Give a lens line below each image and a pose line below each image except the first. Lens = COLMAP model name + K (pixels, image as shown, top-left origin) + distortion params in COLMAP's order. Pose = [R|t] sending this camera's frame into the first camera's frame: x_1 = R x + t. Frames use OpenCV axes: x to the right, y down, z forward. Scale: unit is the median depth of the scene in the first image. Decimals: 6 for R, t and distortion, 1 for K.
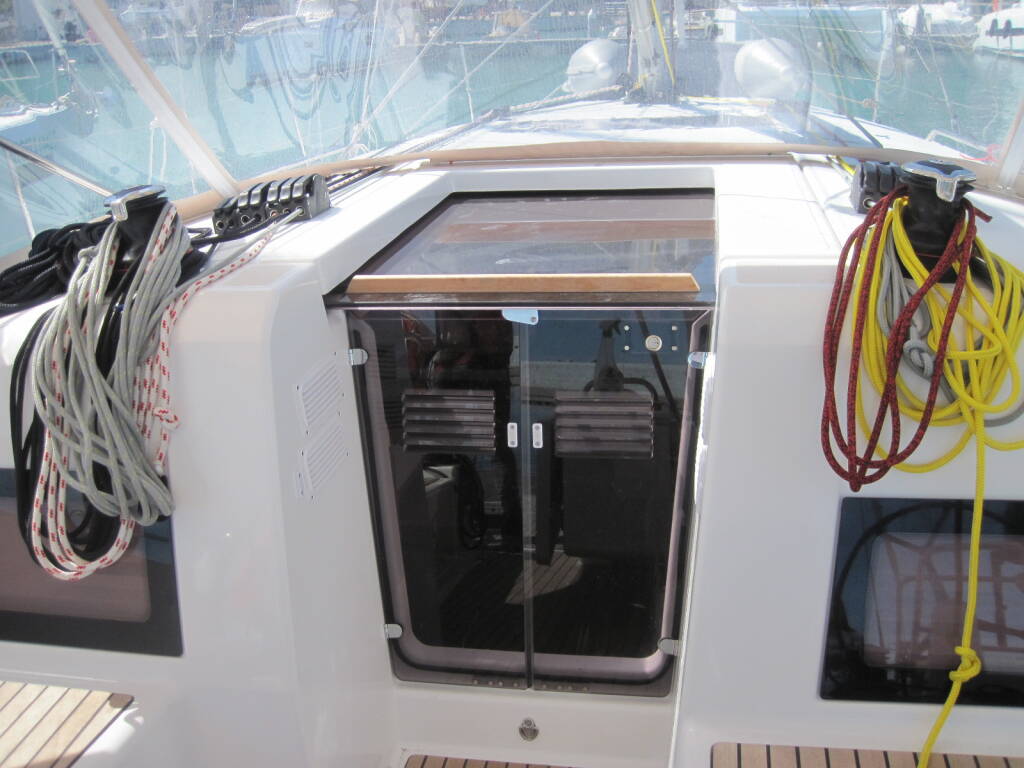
lens RADIAL K [[1046.9, 0, 512.0], [0, 1046.9, 381.9], [0, 0, 1]] dist [-0.173888, 0.137002]
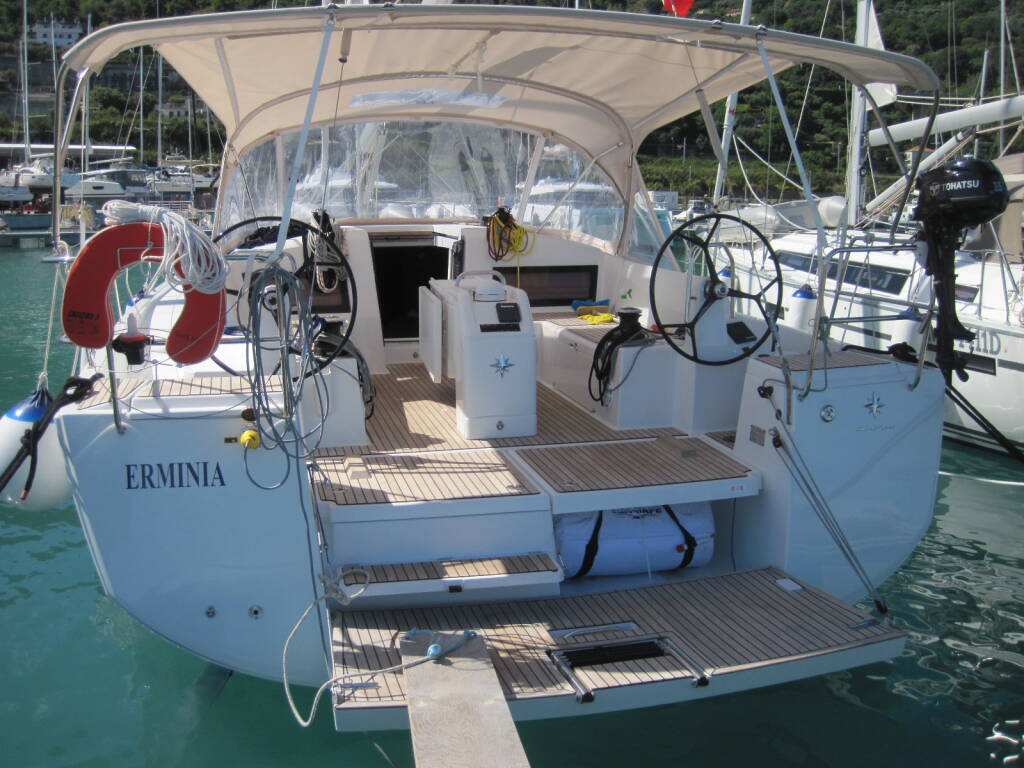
lens RADIAL K [[1046.9, 0, 512.0], [0, 1046.9, 381.9], [0, 0, 1]] dist [-0.173888, 0.137002]
pose [[0.901419, -0.019178, 0.432523, -1.817015], [0.099966, 0.981243, -0.164831, 1.516607], [-0.421249, 0.191819, 0.886428, -3.461537]]
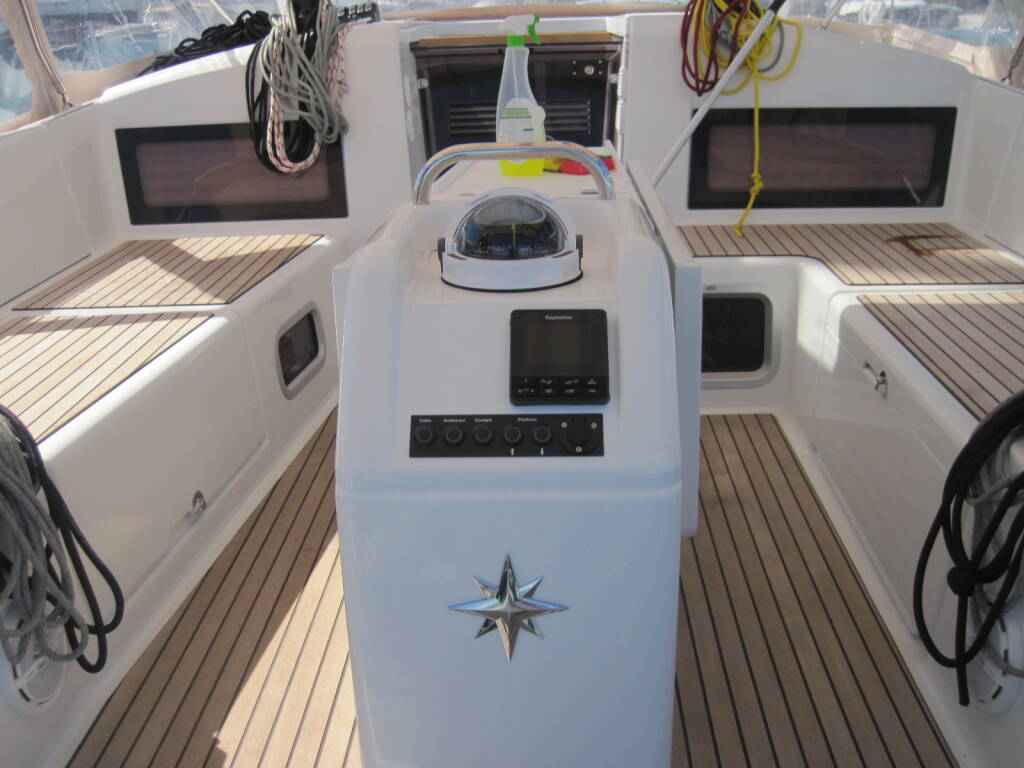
lens RADIAL K [[1046.9, 0, 512.0], [0, 1046.9, 381.9], [0, 0, 1]] dist [-0.173888, 0.137002]
pose [[0.987999, -0.024447, 0.152516, -0.369872], [0.027847, 0.999408, -0.020196, 0.695038], [-0.151932, 0.024201, 0.988095, -0.982564]]
